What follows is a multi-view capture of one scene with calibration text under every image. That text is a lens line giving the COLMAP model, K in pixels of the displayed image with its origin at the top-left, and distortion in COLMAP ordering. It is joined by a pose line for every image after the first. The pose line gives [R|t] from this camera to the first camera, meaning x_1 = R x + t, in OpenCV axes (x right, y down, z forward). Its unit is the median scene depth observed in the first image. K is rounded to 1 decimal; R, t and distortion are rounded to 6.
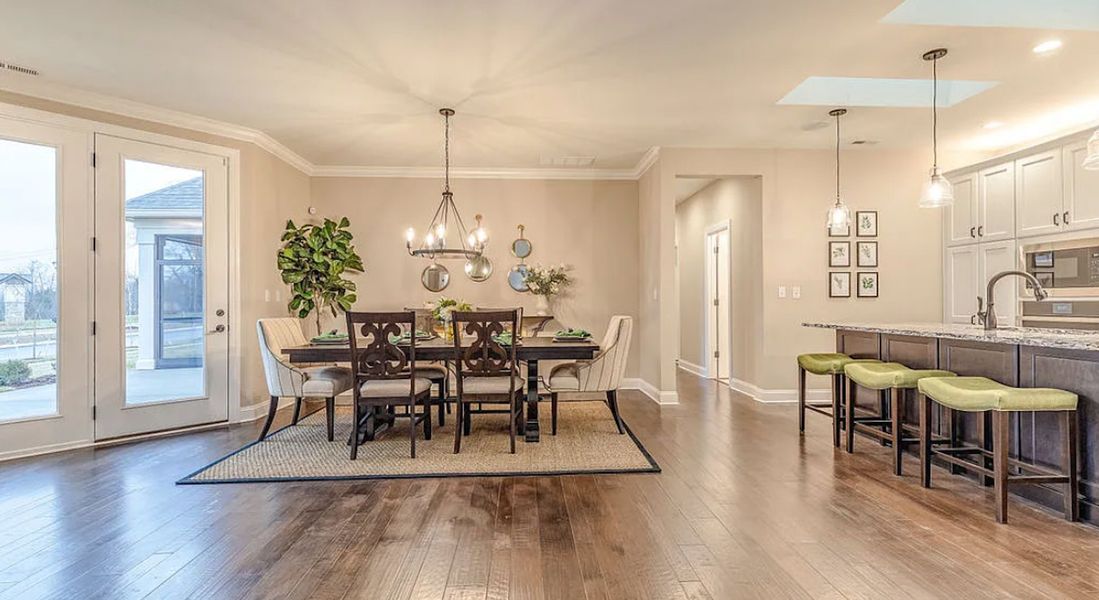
lens RADIAL K [[498.4, 0, 549.5], [0, 498.4, 300.0], [0, 0, 1]] dist [-0.001796, -0.000753]
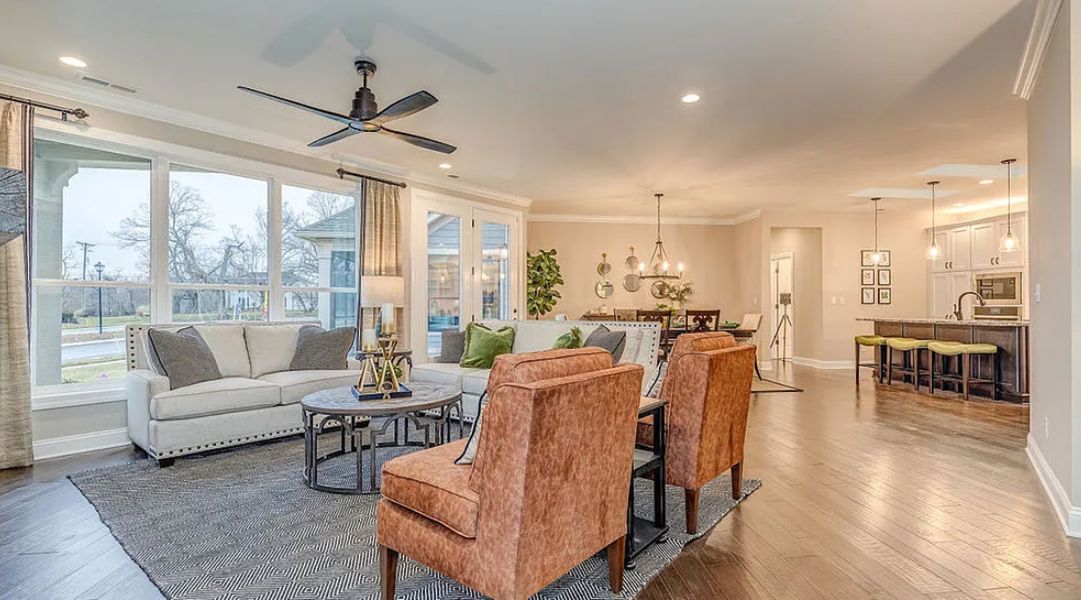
lens RADIAL K [[495.4, 0, 557.4], [0, 495.4, 303.2], [0, 0, 1]] dist [0.000992, 0.000275]
pose [[0.998121, 0.006106, 0.060962, -0.657225], [-0.006016, 0.999981, -0.001664, 0.002640], [-0.060971, 0.001294, 0.998139, -0.689797]]
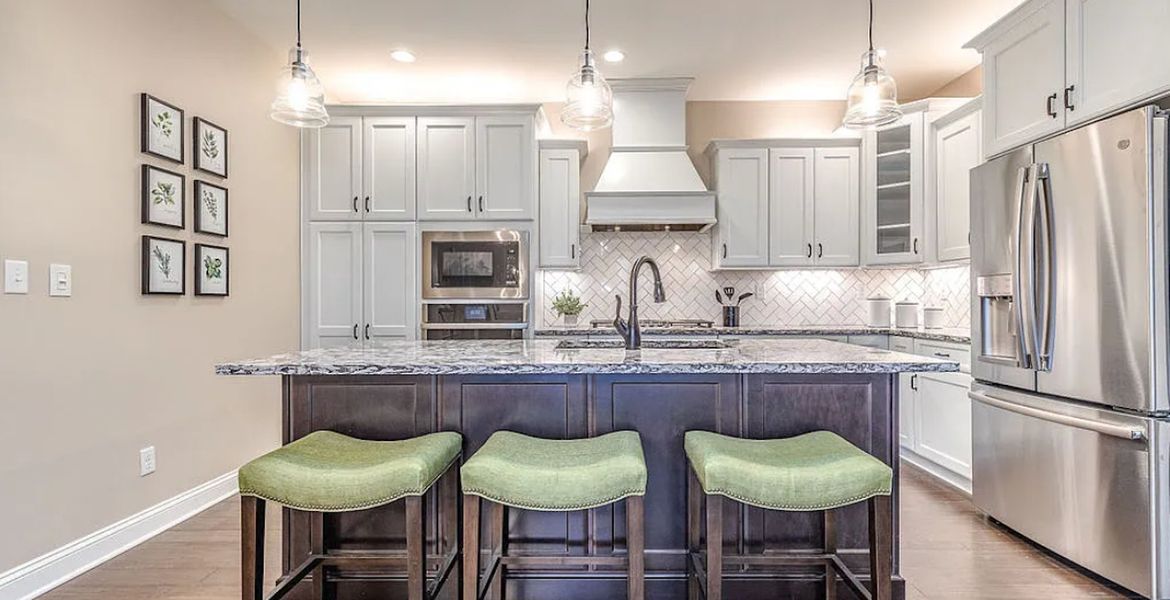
lens RADIAL K [[525.7, 0, 585.0], [0, 525.7, 300.0], [0, 0, 1]] dist [0.000787, -0.000025]
pose [[0.062876, 0.010851, 0.997962, 0.170365], [0.000324, 0.999941, -0.010893, 0.005358], [-0.998021, 0.001009, 0.062869, 0.738084]]
